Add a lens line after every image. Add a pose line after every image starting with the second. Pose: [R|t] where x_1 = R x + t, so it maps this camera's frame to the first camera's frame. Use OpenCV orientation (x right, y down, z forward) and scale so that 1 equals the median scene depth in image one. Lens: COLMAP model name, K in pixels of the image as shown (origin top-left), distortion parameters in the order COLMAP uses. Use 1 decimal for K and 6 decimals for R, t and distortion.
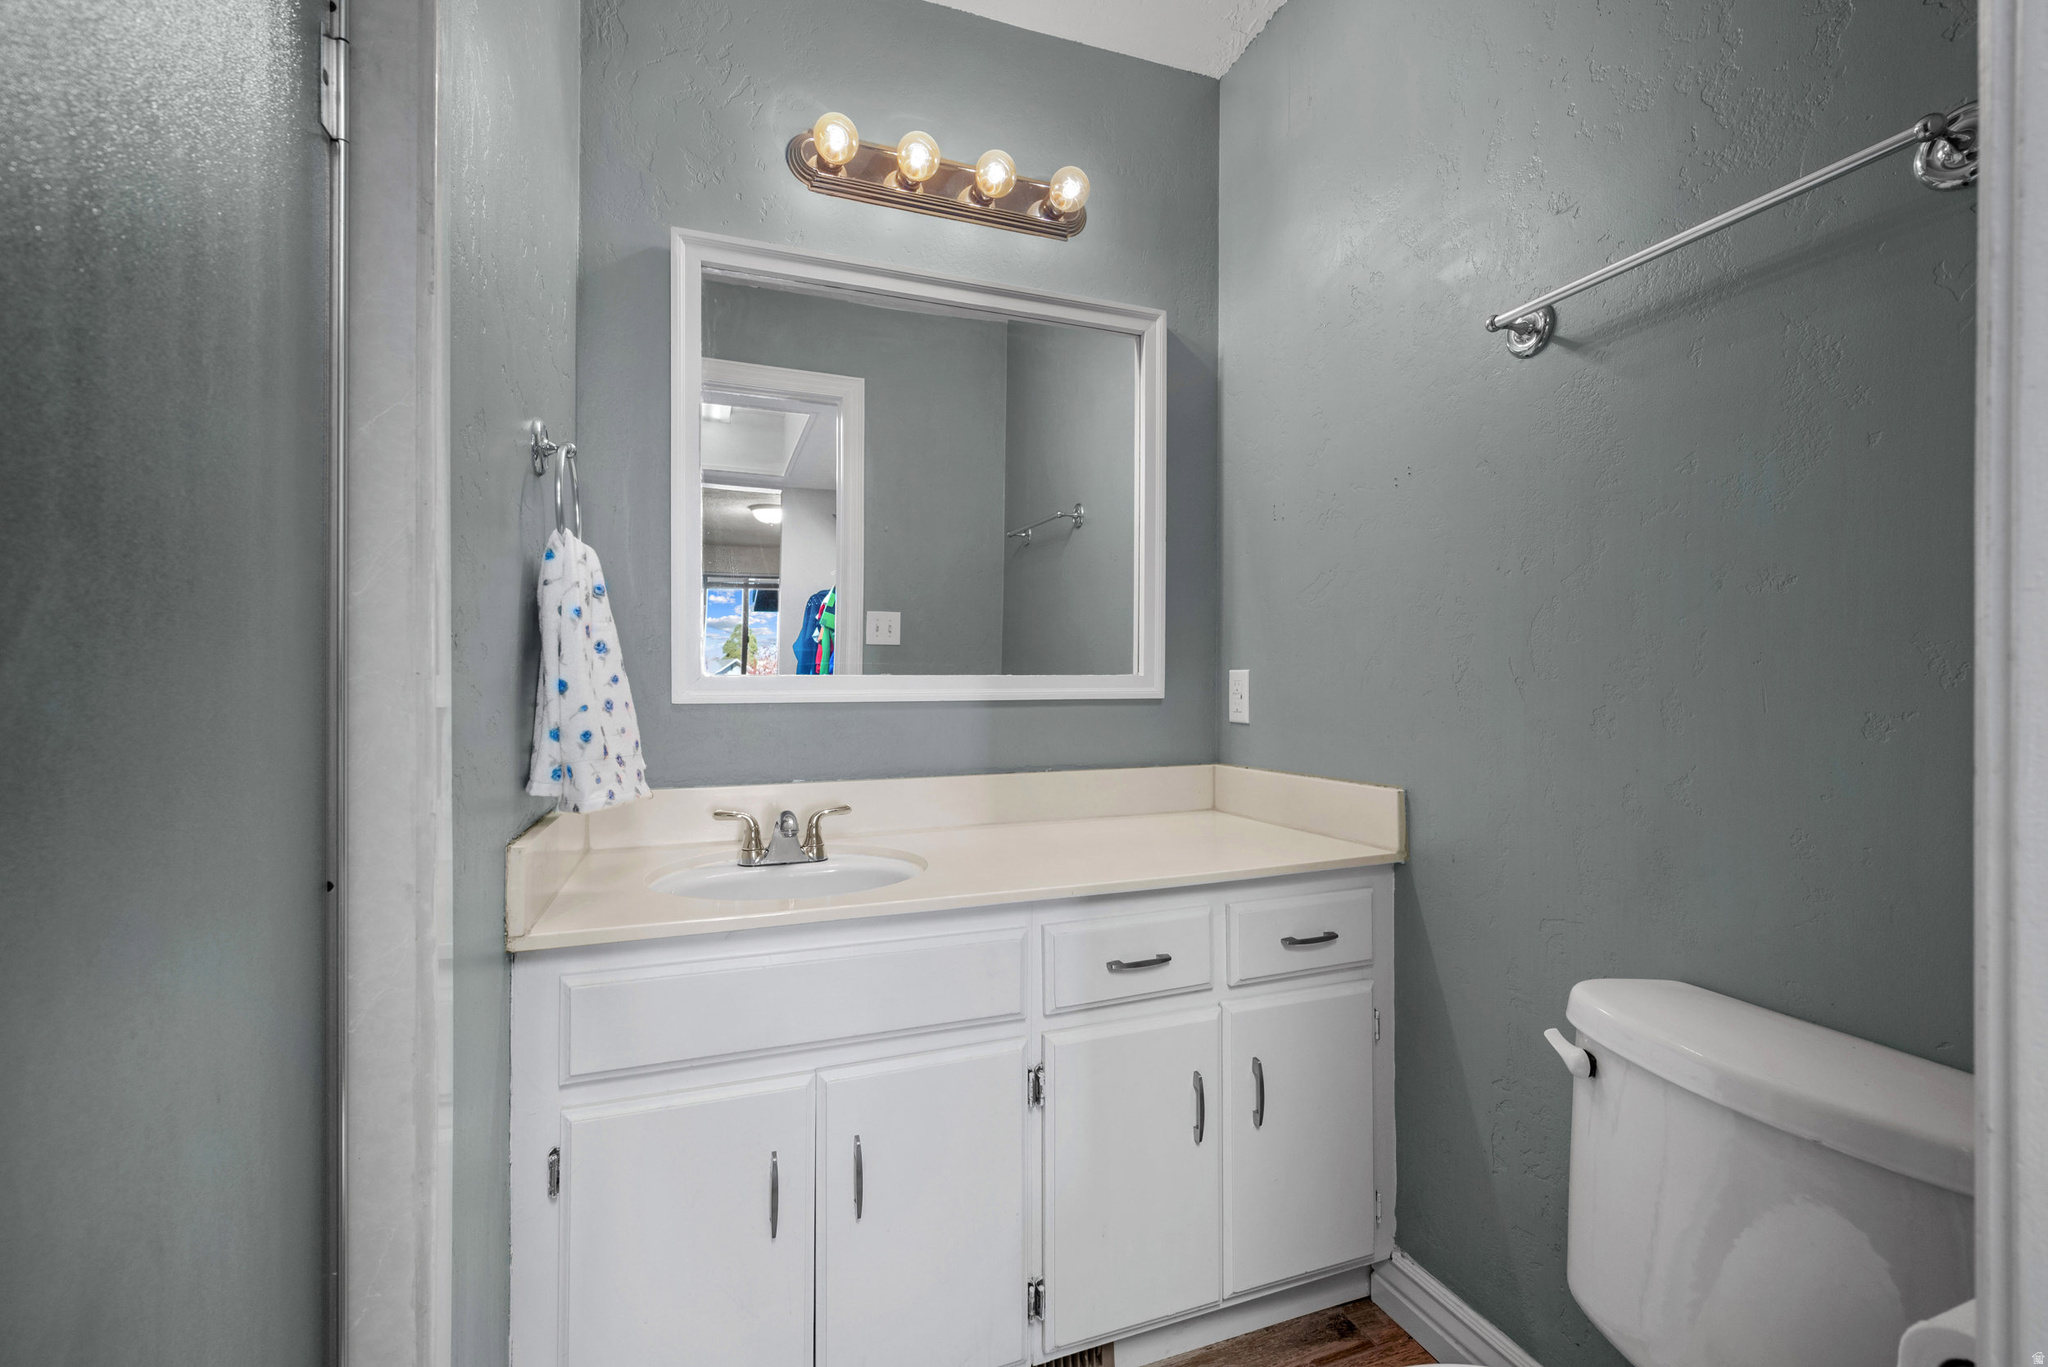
lens RADIAL K [[866.4, 0, 1009.9], [0, 866.4, 691.9], [0, 0, 1]] dist [-0.002053, -0.000028]
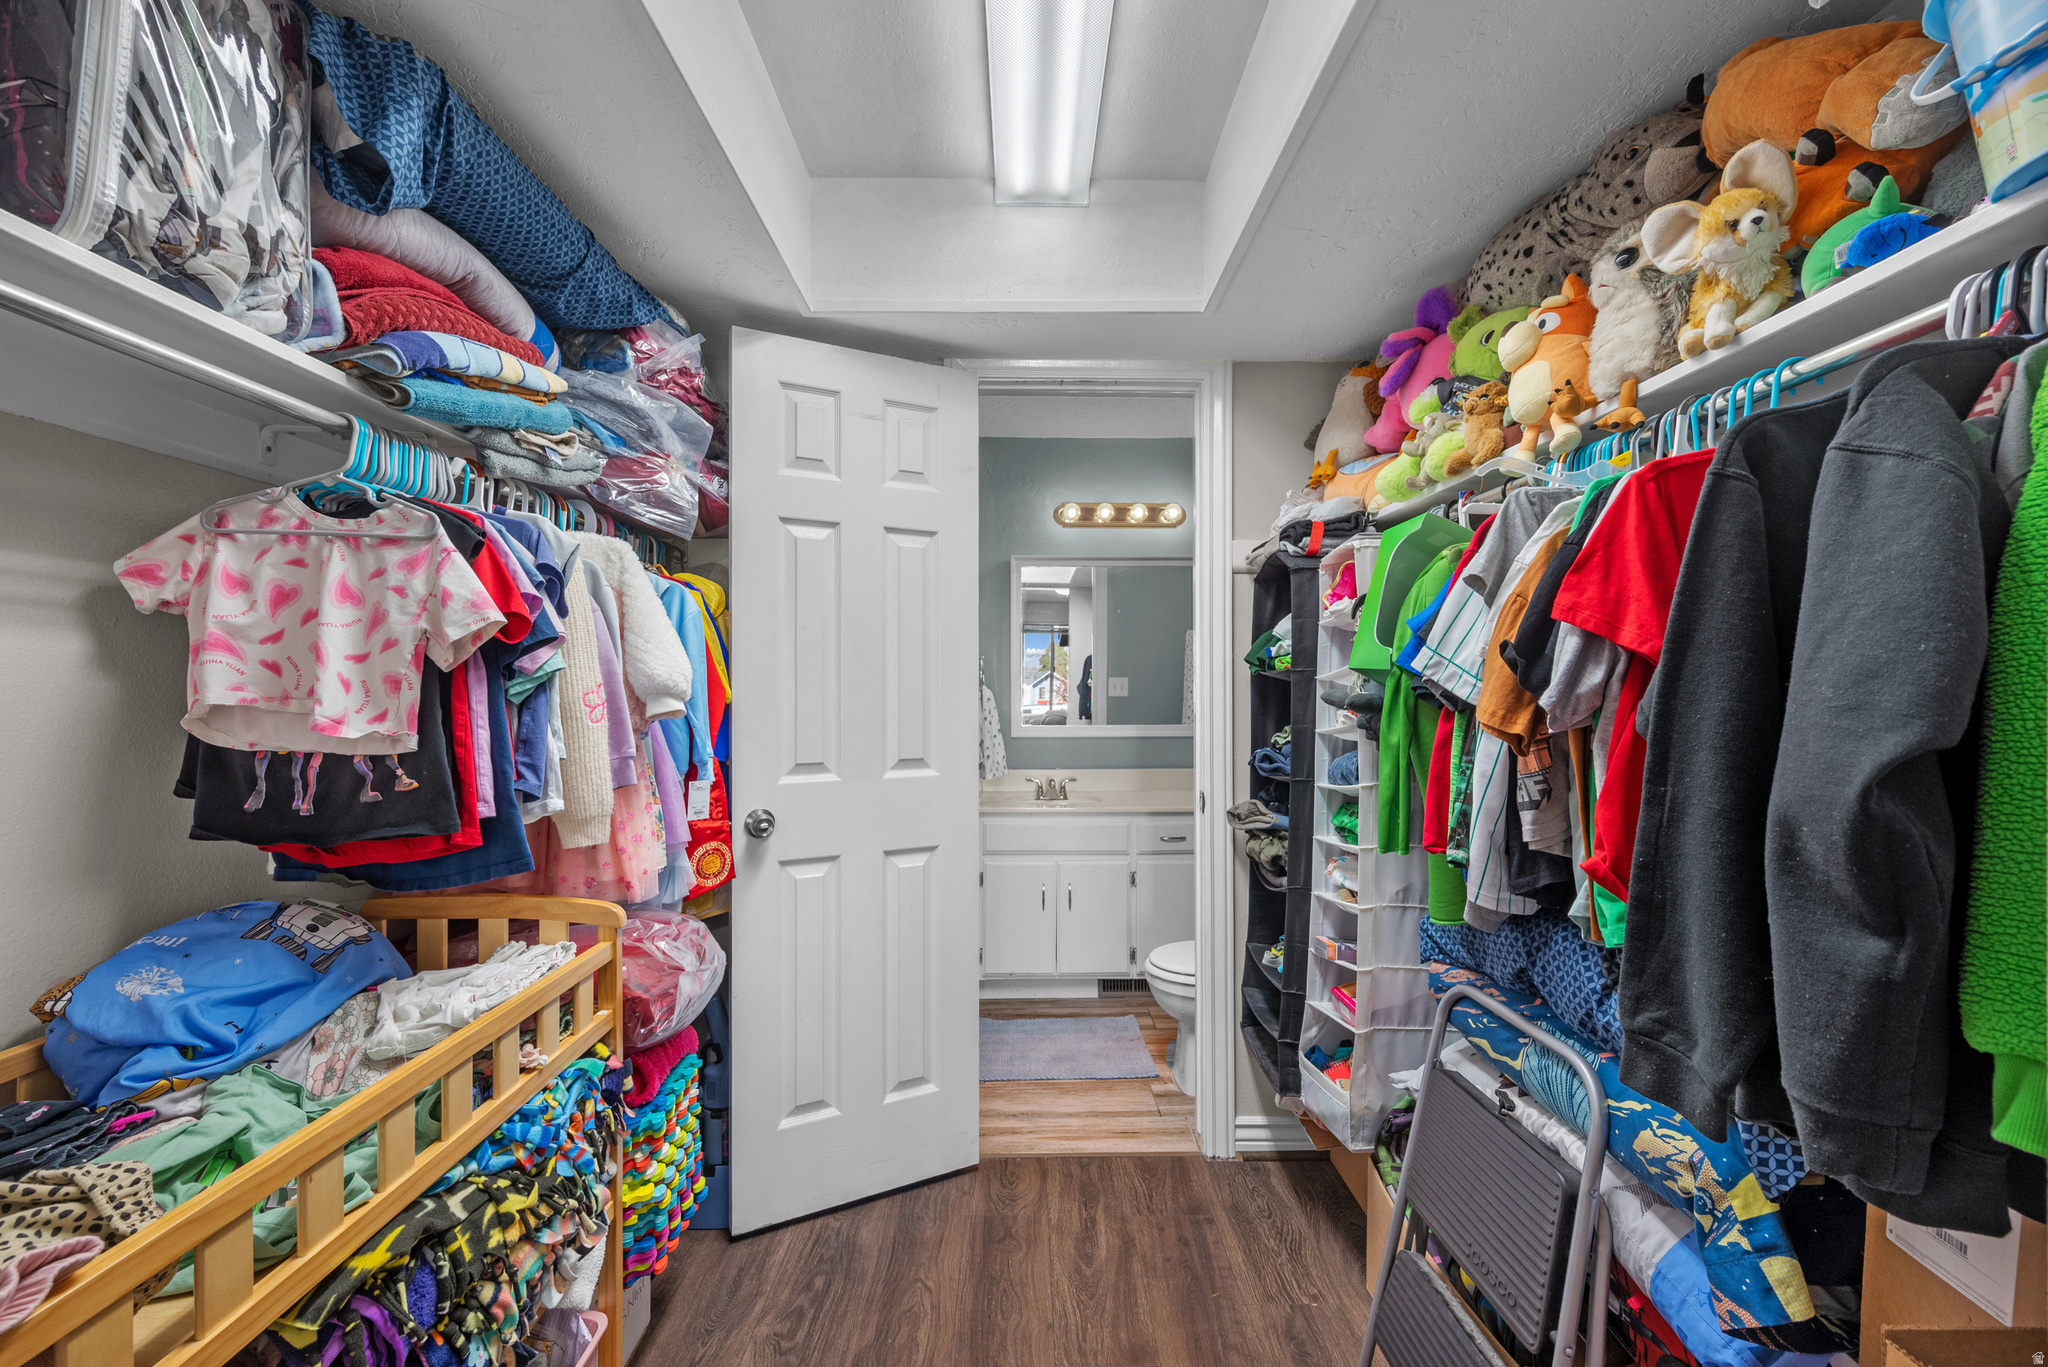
lens RADIAL K [[820.9, 0, 1028.9], [0, 820.9, 691.2], [0, 0, 1]] dist [-0.001068, -0.000018]
pose [[0.944750, -0.005603, -0.327743, 0.533397], [0.004558, 0.999982, -0.003956, -0.136235], [0.327759, 0.002244, 0.944759, -1.497262]]
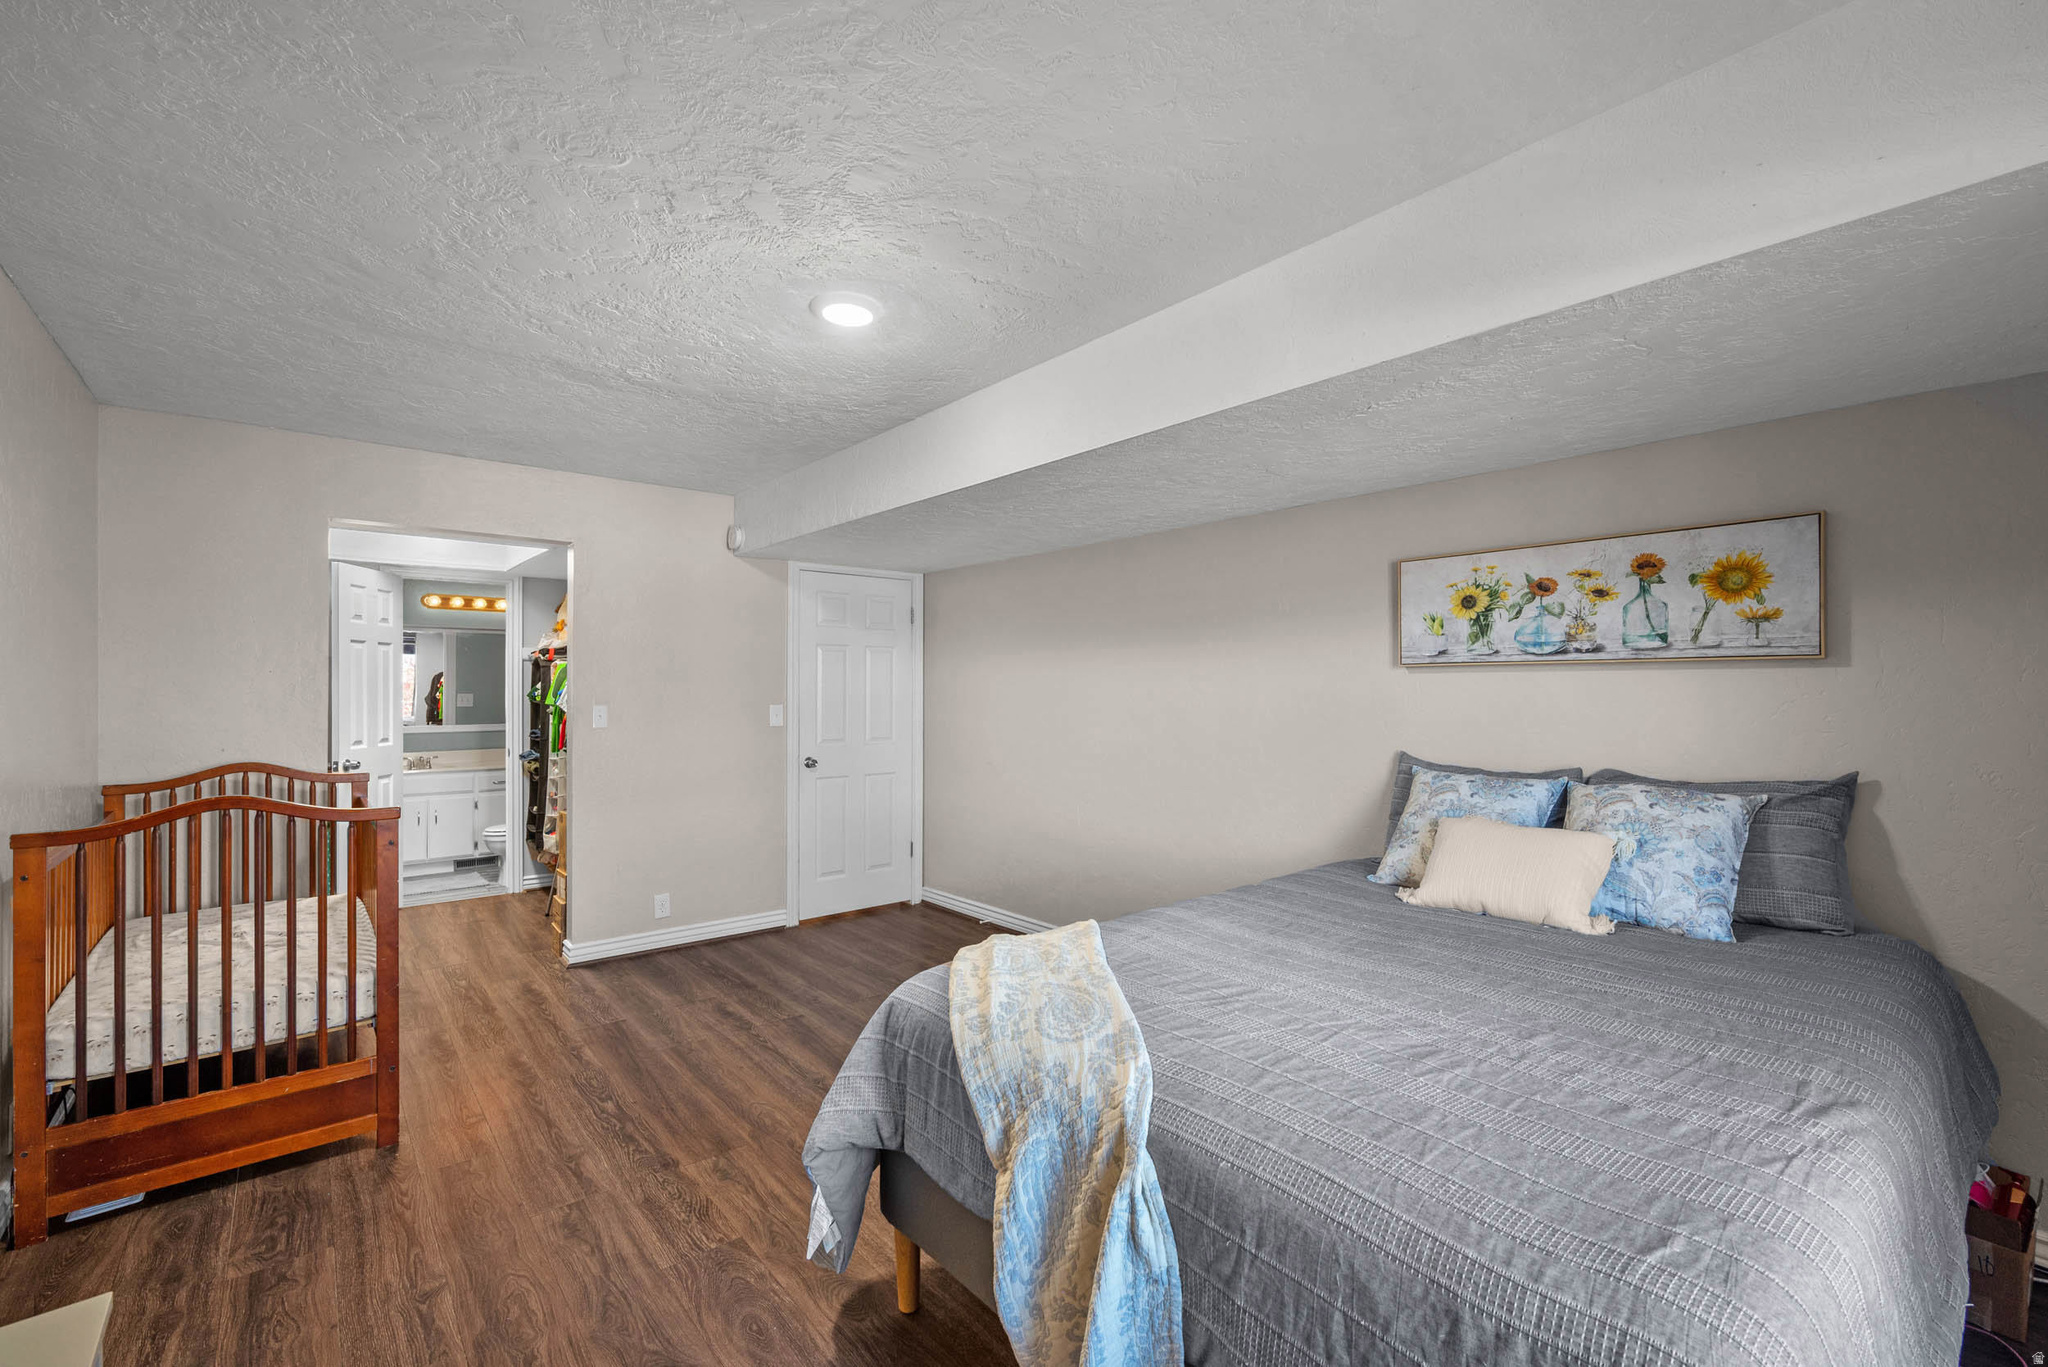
lens RADIAL K [[866.4, 0, 1016.8], [0, 866.4, 690.5], [0, 0, 1]] dist [-0.002053, -0.000028]
pose [[0.939282, -0.003449, 0.343130, 1.178047], [0.004570, 0.999987, -0.002457, -0.201398], [-0.343117, 0.003876, 0.939285, -4.550940]]
